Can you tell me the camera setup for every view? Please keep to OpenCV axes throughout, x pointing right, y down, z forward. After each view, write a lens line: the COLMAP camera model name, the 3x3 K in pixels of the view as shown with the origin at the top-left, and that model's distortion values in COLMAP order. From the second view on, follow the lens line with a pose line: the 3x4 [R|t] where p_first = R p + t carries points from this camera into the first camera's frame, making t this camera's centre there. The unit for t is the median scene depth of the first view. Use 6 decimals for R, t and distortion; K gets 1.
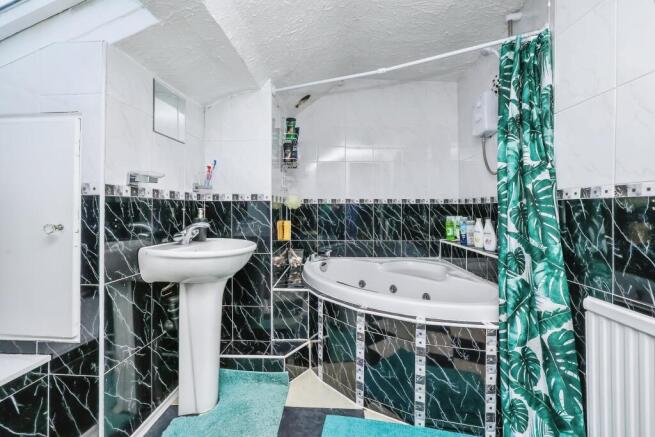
lens RADIAL K [[262.4, 0, 328.4], [0, 262.4, 207.1], [0, 0, 1]] dist [-0.000719, 0.000008]
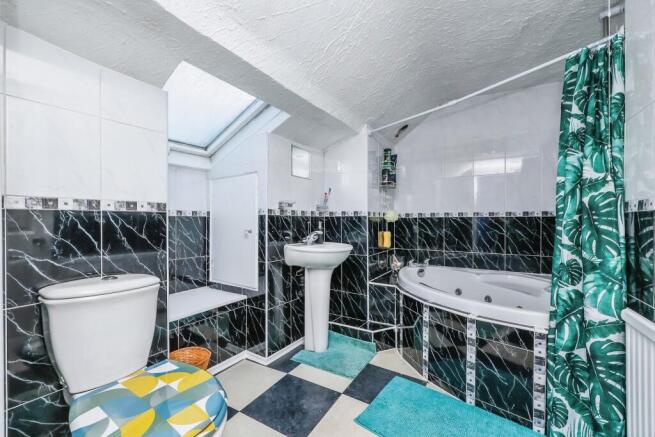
lens RADIAL K [[271.2, 0, 339.6], [0, 271.2, 219.2], [0, 0, 1]] dist [-0.001203, -0.000152]
pose [[0.879091, -0.005987, -0.476616, 0.414038], [0.004739, 0.999981, -0.003820, -0.003249], [0.476630, 0.001100, 0.879103, -0.364311]]
